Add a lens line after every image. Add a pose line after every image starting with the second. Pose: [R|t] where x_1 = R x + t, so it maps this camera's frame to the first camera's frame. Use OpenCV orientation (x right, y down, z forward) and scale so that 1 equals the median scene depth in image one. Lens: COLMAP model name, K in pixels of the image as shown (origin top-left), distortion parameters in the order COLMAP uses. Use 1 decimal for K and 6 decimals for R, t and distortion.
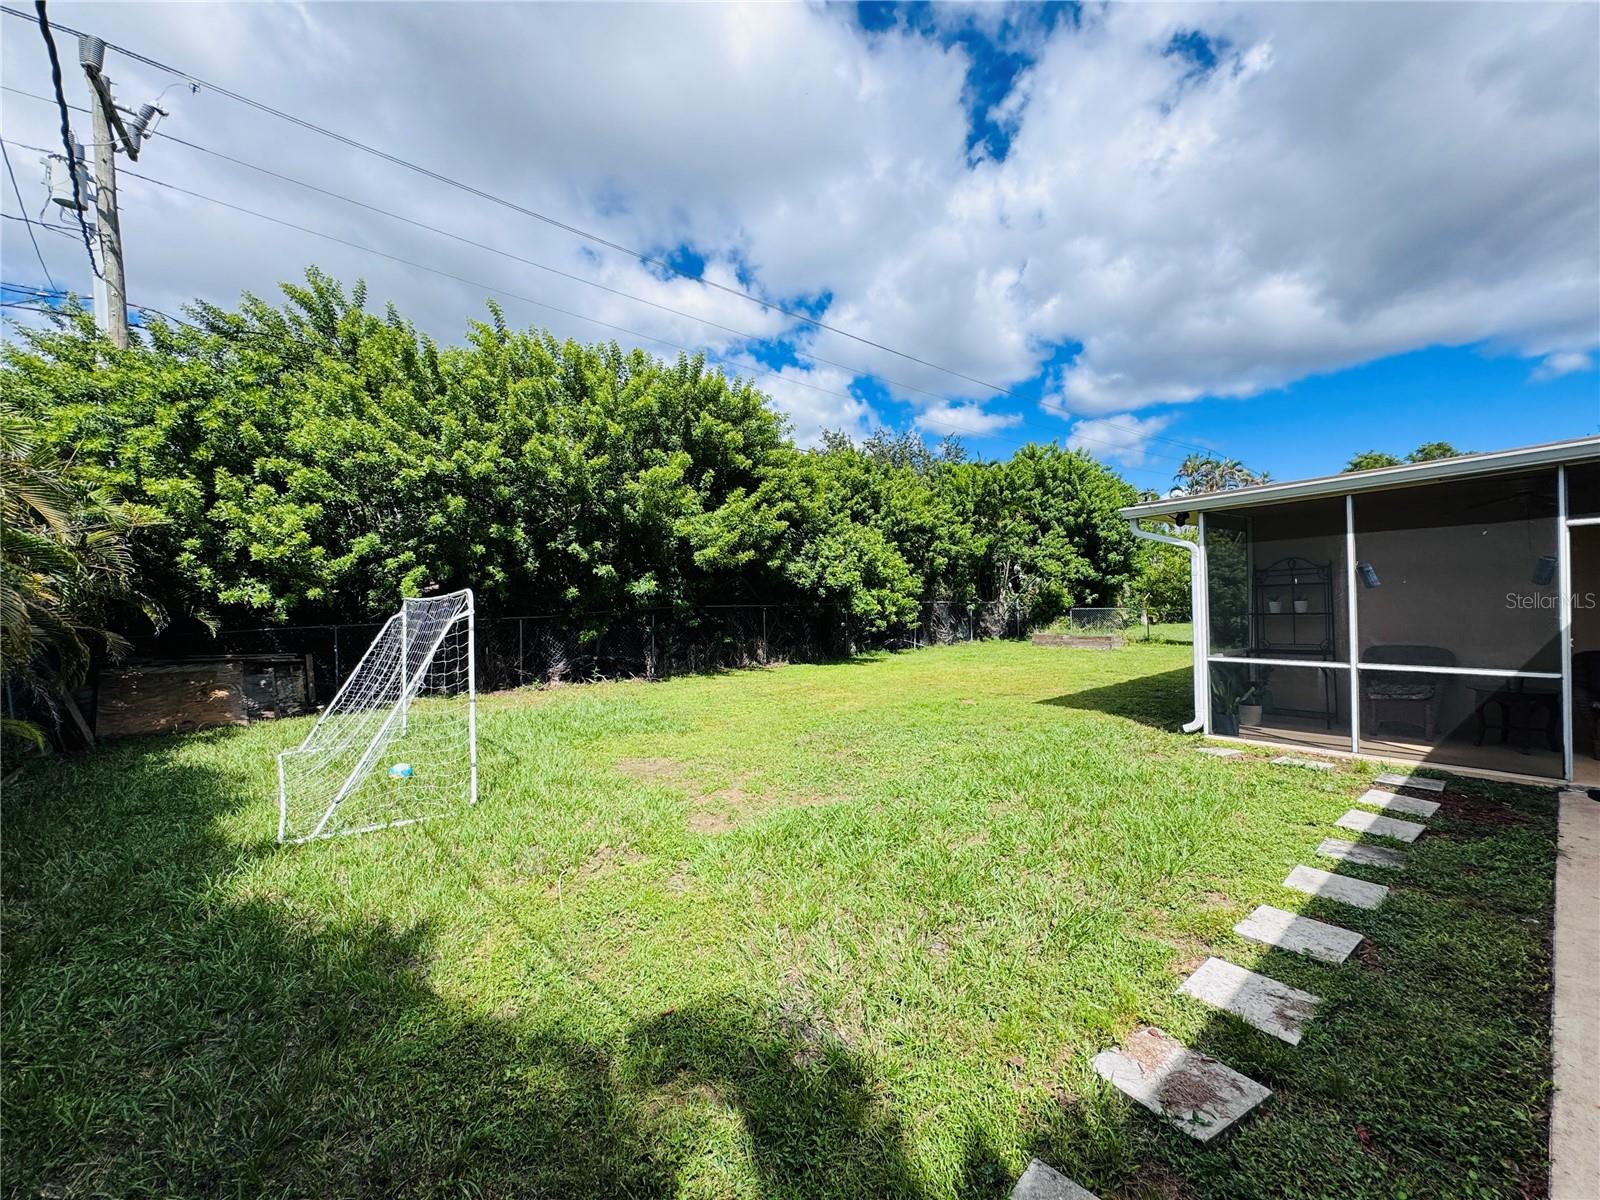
lens RADIAL K [[642.4, 0, 795.5], [0, 642.4, 611.6], [0, 0, 1]] dist [0.001340, 0.000537]
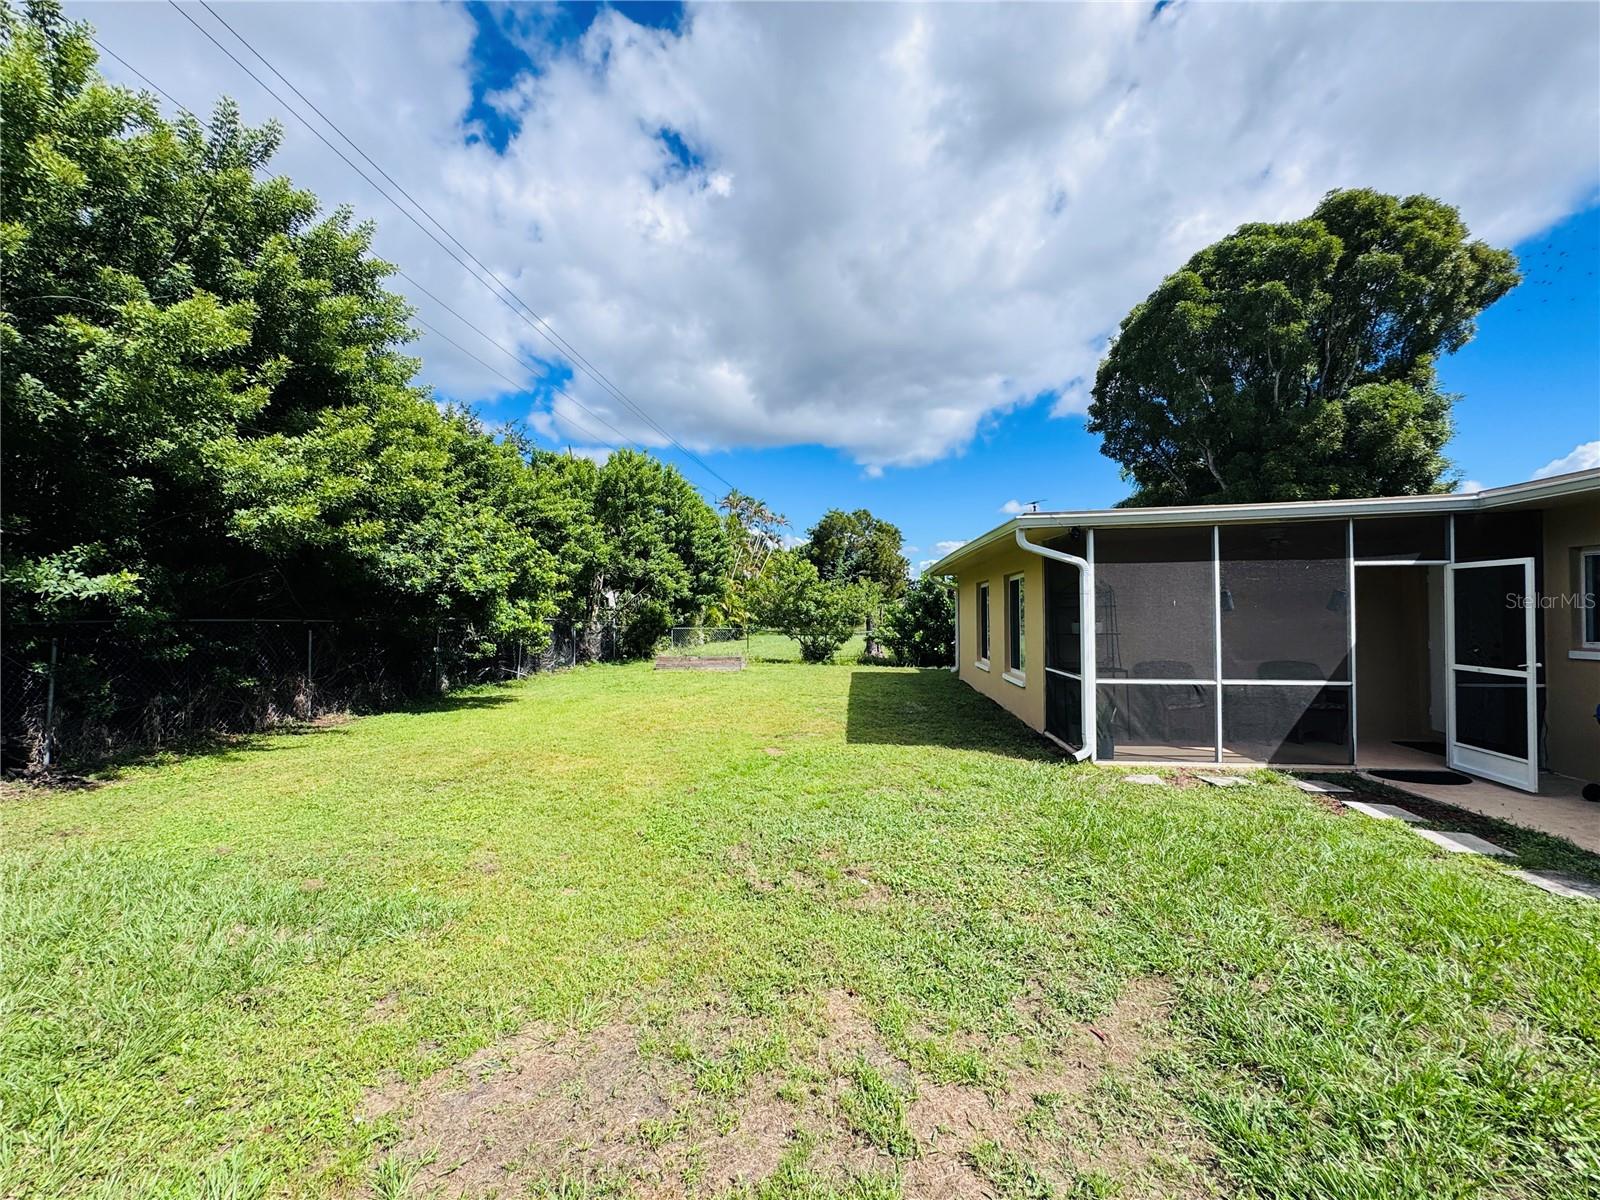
lens RADIAL K [[642.4, 0, 795.5], [0, 642.4, 611.6], [0, 0, 1]] dist [0.001340, 0.000537]
pose [[0.710962, 0.023746, 0.702829, -0.131541], [-0.002389, 0.999506, -0.031354, 0.000337], [-0.703226, 0.020612, 0.710667, 0.234536]]
